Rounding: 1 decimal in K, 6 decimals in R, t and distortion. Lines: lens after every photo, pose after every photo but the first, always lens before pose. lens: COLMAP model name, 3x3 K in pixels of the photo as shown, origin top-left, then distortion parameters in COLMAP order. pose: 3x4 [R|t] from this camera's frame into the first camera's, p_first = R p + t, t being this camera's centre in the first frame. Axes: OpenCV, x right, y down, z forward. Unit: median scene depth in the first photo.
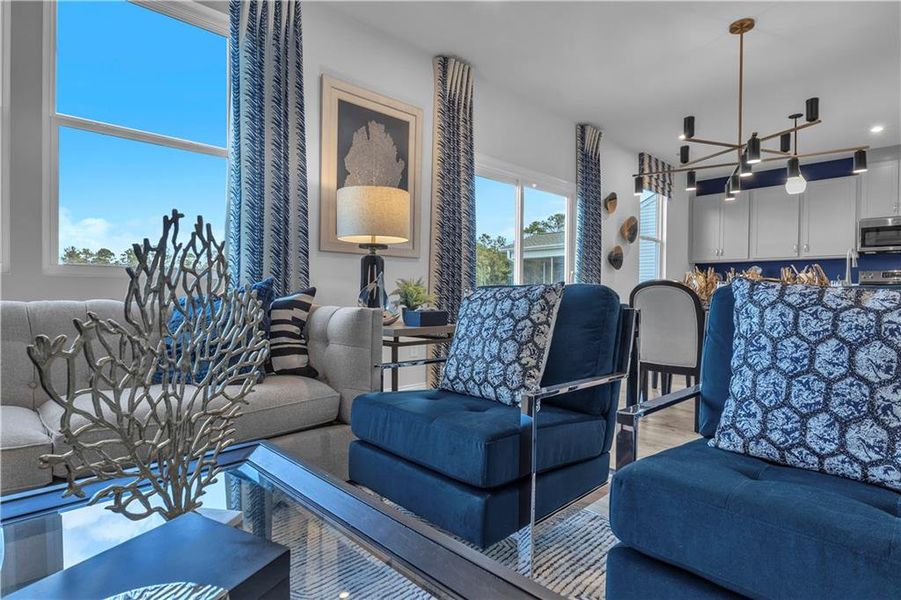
lens RADIAL K [[463.0, 0, 447.5], [0, 463.0, 297.4], [0, 0, 1]] dist [-0.005374, -0.001511]
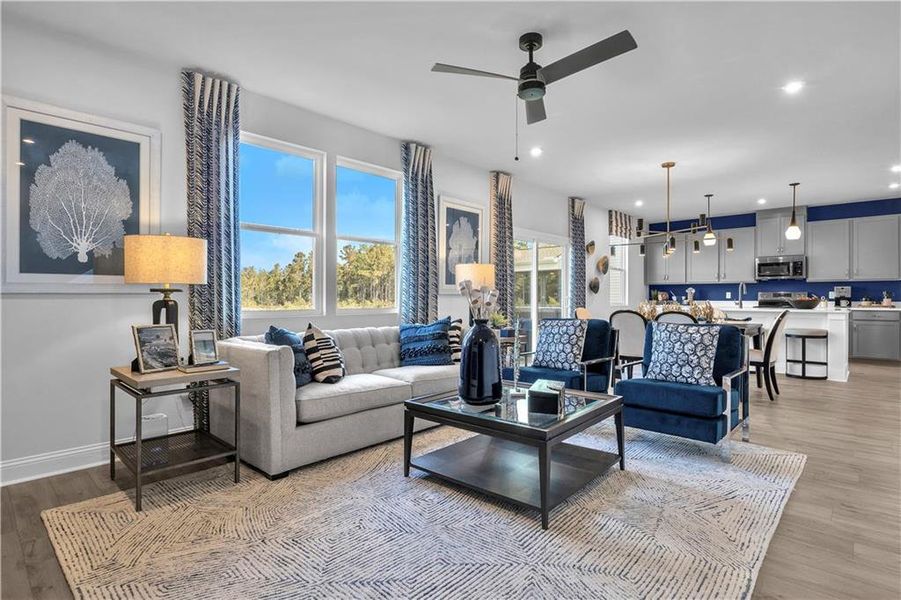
lens RADIAL K [[455.0, 0, 450.1], [0, 455.0, 294.0], [0, 0, 1]] dist [-0.005160, 0.000878]
pose [[0.997604, -0.006935, 0.068830, -0.610719], [0.008130, 0.999821, -0.017091, -0.125345], [-0.068699, 0.017609, 0.997482, -1.275129]]
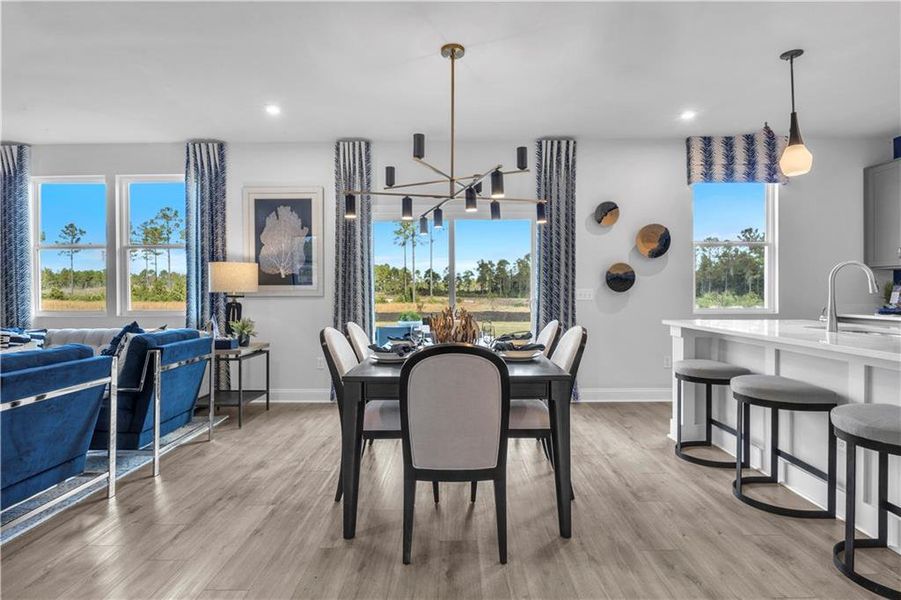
lens RADIAL K [[466.1, 0, 453.1], [0, 466.1, 296.6], [0, 0, 1]] dist [-0.011976, -0.000068]
pose [[0.715769, -0.003433, -0.698329, 2.429582], [0.001925, 0.999994, -0.002942, -0.161652], [0.698335, 0.000762, 0.715771, 0.598280]]
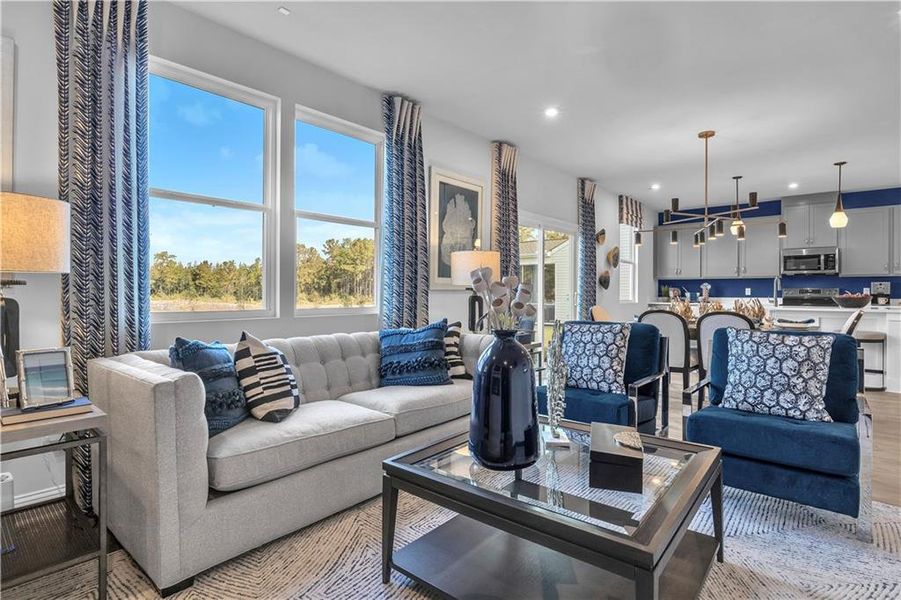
lens RADIAL K [[458.4, 0, 449.8], [0, 458.4, 290.4], [0, 0, 1]] dist [-0.002300, -0.000923]
pose [[0.994925, -0.004760, 0.100510, -0.616452], [0.006279, 0.999871, -0.014803, -0.135328], [-0.100427, 0.015359, 0.994826, -0.690577]]
